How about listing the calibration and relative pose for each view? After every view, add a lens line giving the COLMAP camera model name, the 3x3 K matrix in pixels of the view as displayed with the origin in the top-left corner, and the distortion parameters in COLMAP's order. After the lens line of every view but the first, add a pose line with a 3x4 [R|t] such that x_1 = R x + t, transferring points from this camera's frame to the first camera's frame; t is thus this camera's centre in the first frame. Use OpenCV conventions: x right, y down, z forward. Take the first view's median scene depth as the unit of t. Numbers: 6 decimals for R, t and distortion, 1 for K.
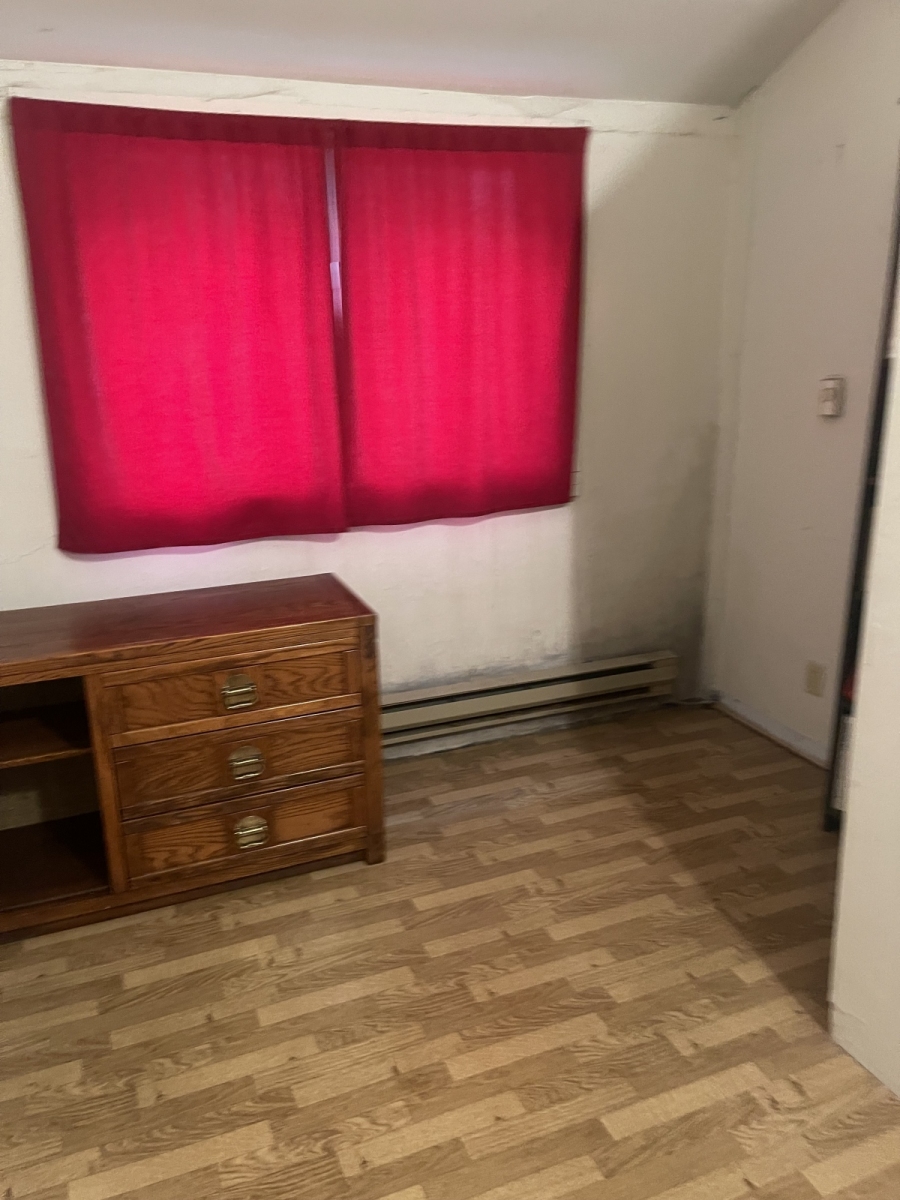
lens RADIAL K [[885.8, 0, 464.2], [0, 885.8, 604.8], [0, 0, 1]] dist [0.061189, -0.083106]
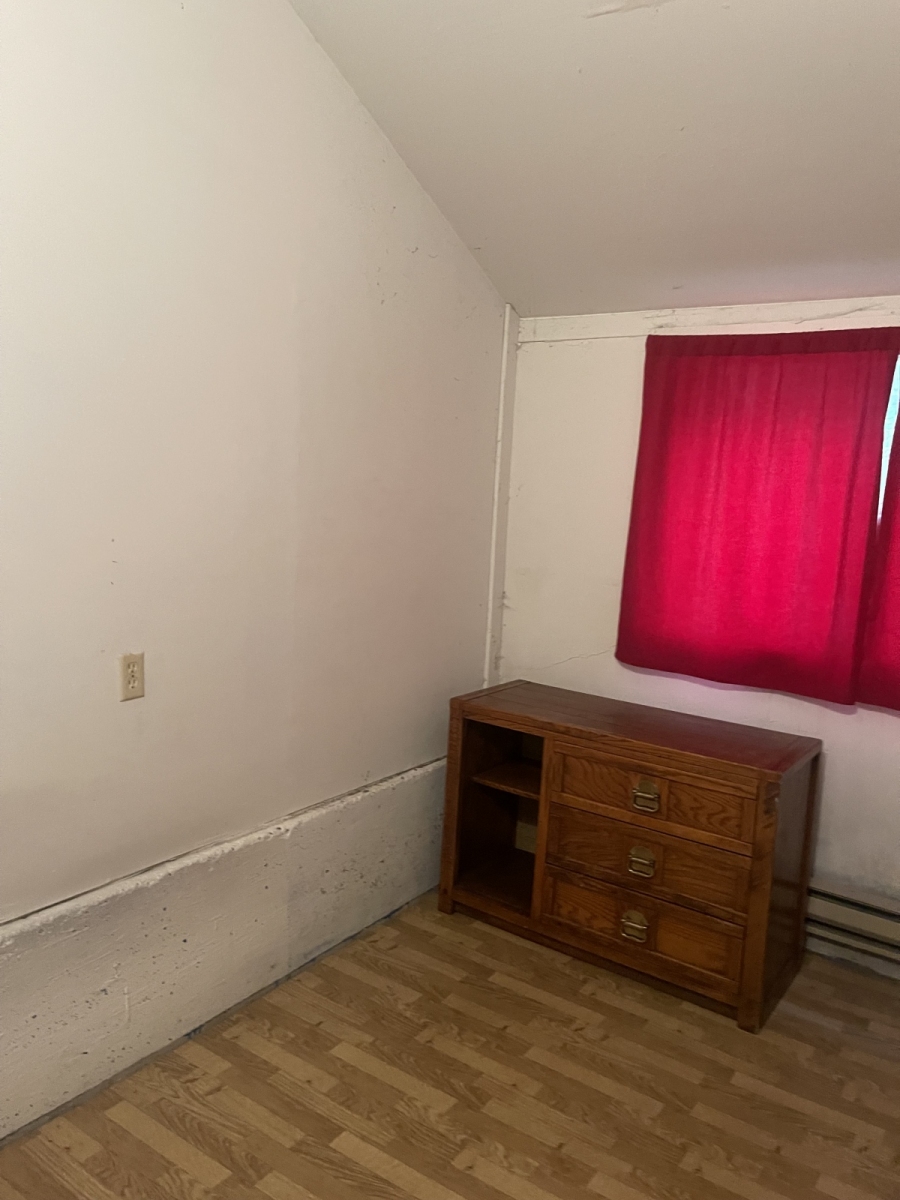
lens RADIAL K [[885.8, 0, 464.2], [0, 885.8, 604.8], [0, 0, 1]] dist [0.061189, -0.083106]
pose [[0.564942, 0.162397, -0.808992, 0.514094], [-0.314026, 0.948977, -0.028796, -0.031246], [0.763039, 0.270313, 0.587114, 0.072893]]
